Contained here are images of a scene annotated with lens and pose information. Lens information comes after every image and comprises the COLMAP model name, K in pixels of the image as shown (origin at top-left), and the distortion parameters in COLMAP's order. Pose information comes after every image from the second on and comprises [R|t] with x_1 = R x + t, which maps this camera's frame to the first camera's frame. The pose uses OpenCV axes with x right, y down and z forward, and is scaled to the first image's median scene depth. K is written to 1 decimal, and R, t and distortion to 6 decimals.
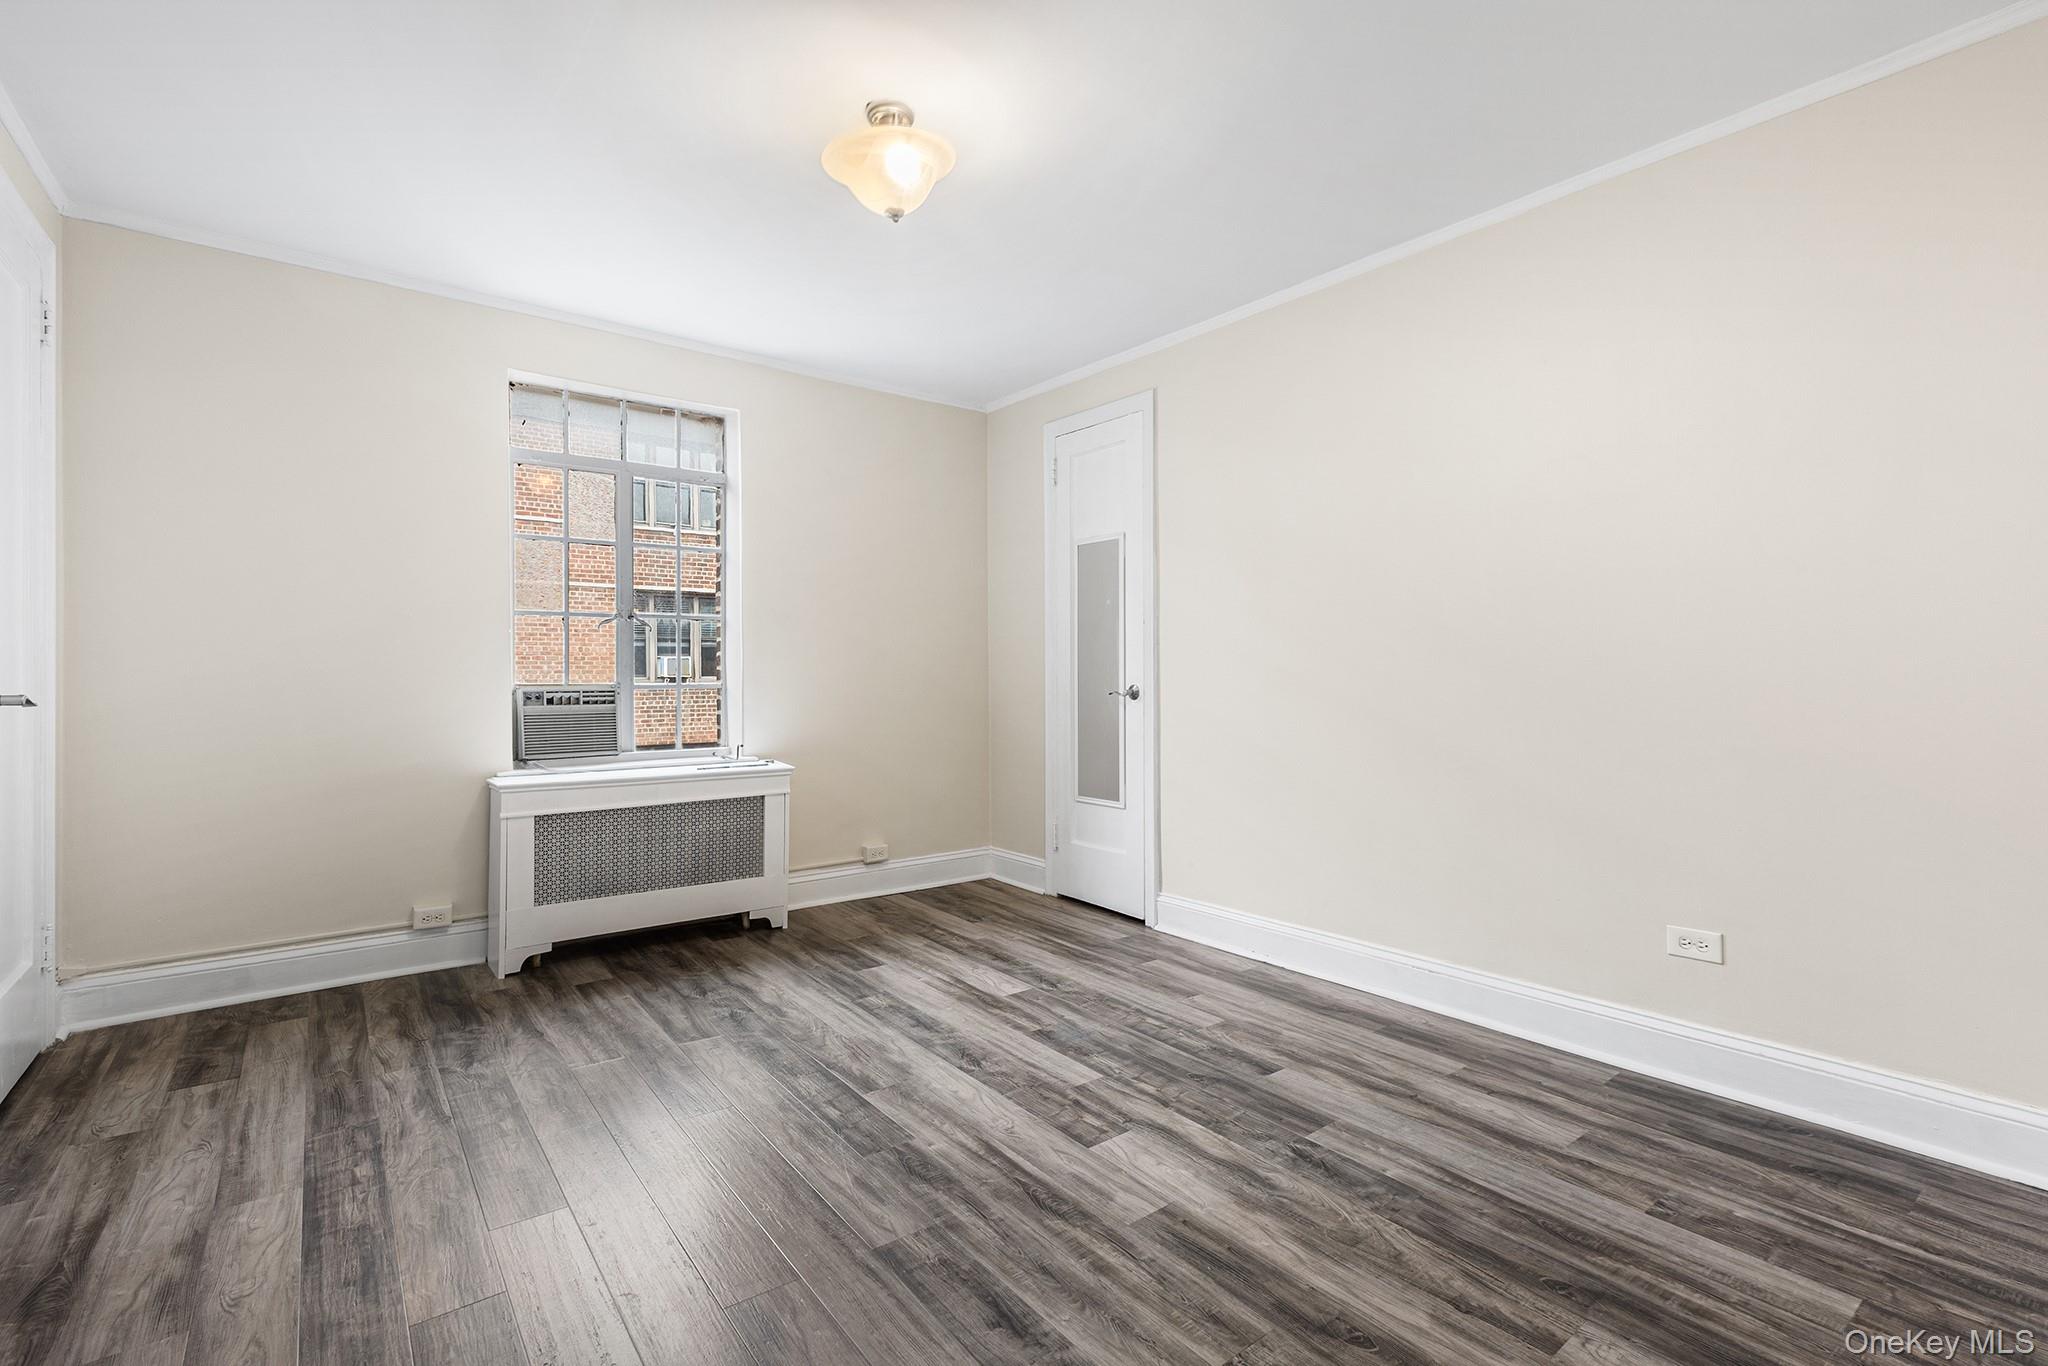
lens RADIAL K [[921.8, 0, 1035.4], [0, 921.8, 678.4], [0, 0, 1]] dist [0.001056, 0.000164]
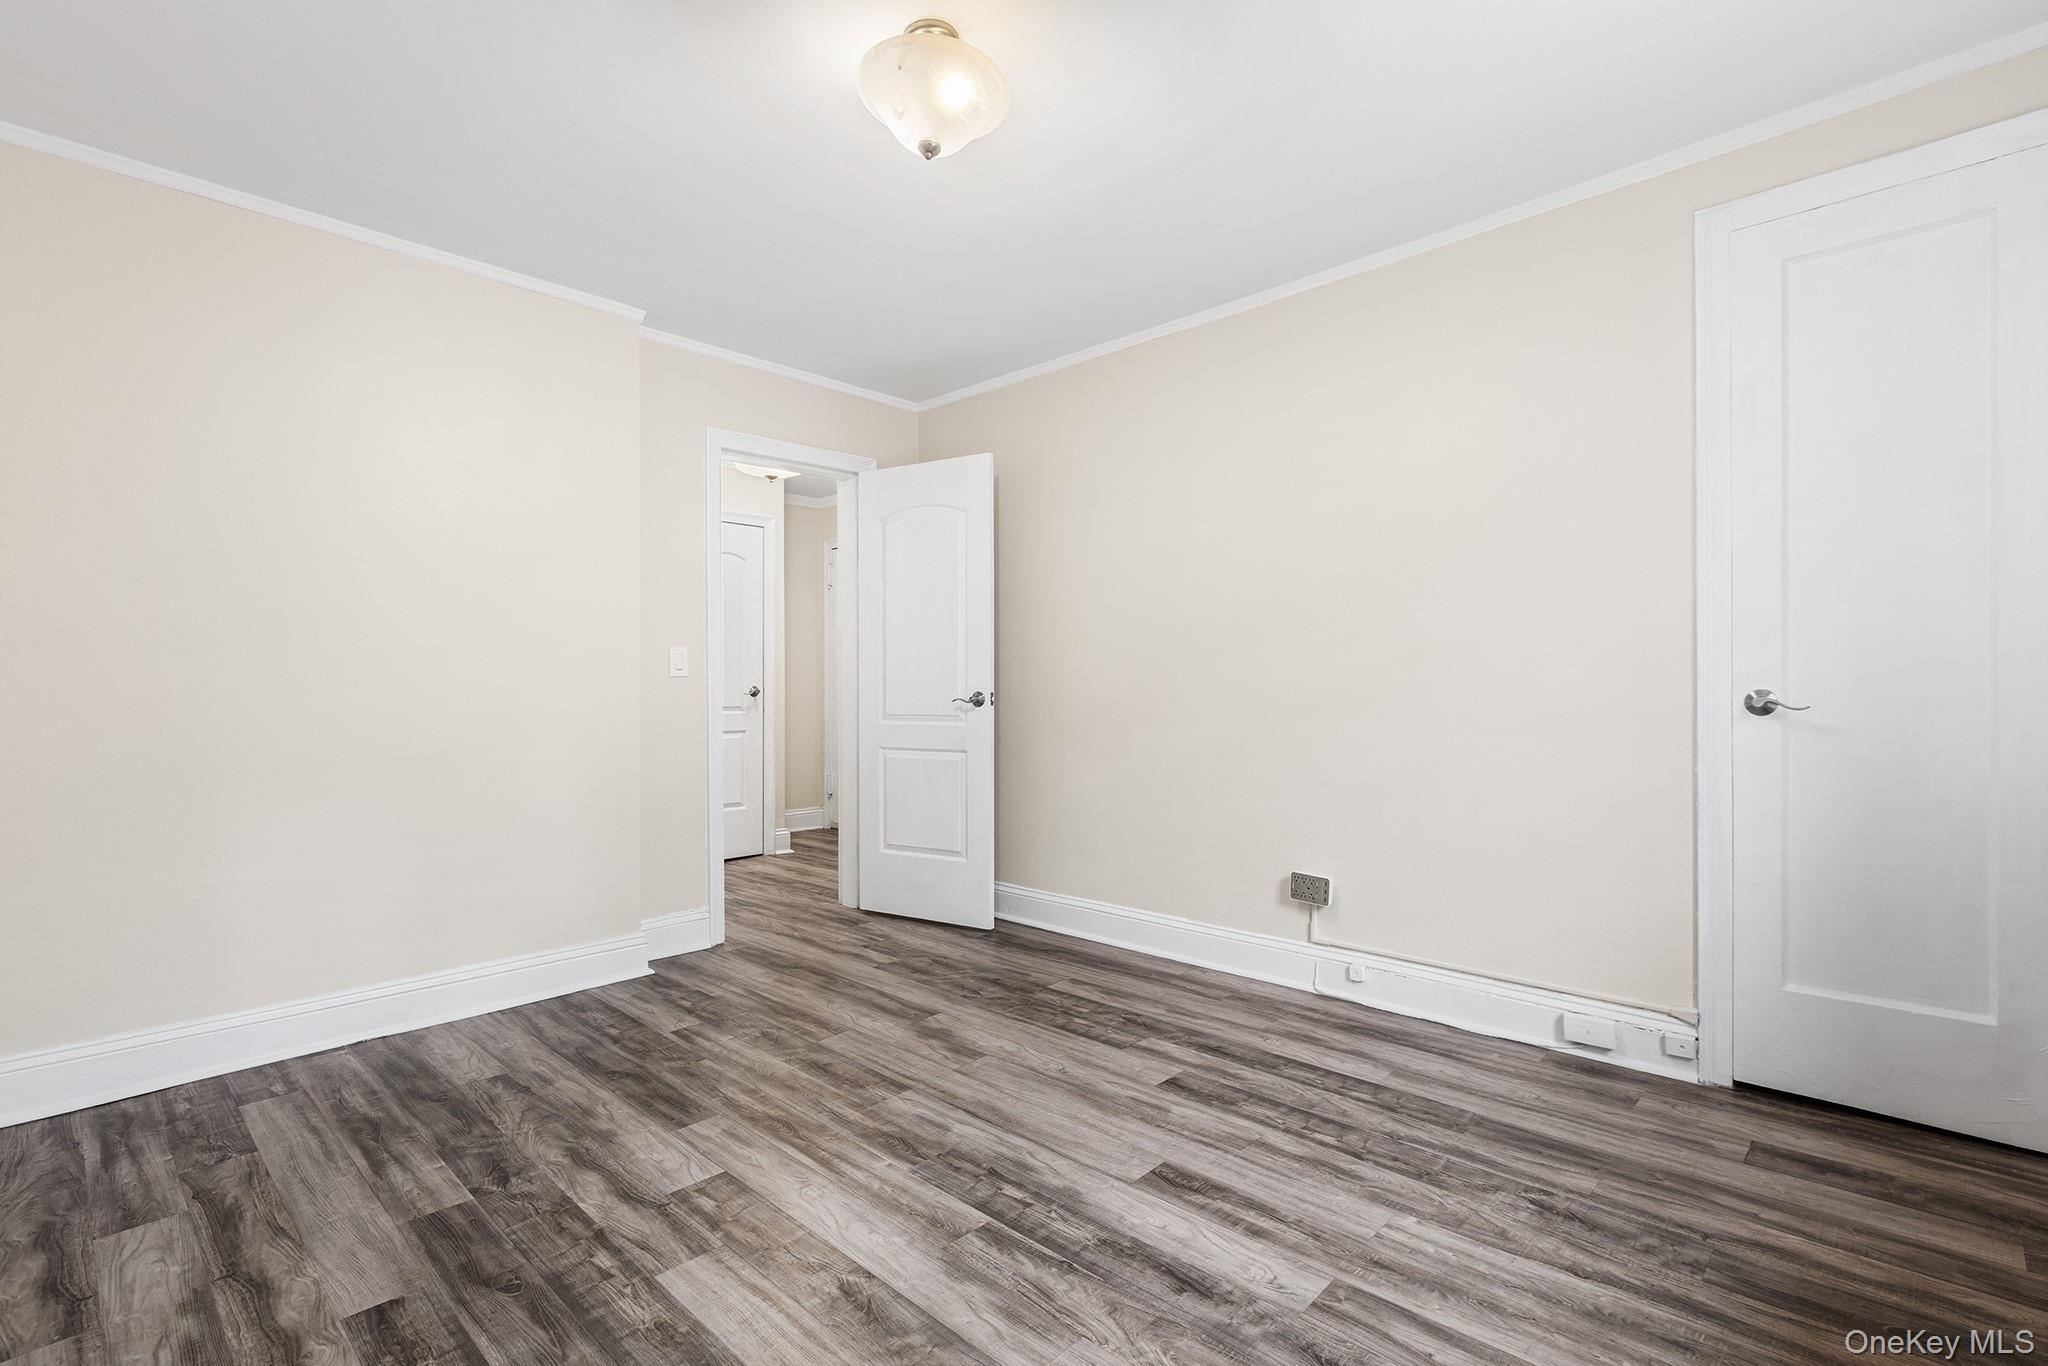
lens RADIAL K [[936.4, 0, 1024.0], [0, 936.4, 683.0], [0, 0, 1]] dist [0.004734, 0.000008]
pose [[-0.989258, 0.006452, -0.146036, -0.115838], [0.006330, 0.999979, 0.001298, -0.007649], [0.146042, 0.000359, -0.989278, 2.058754]]
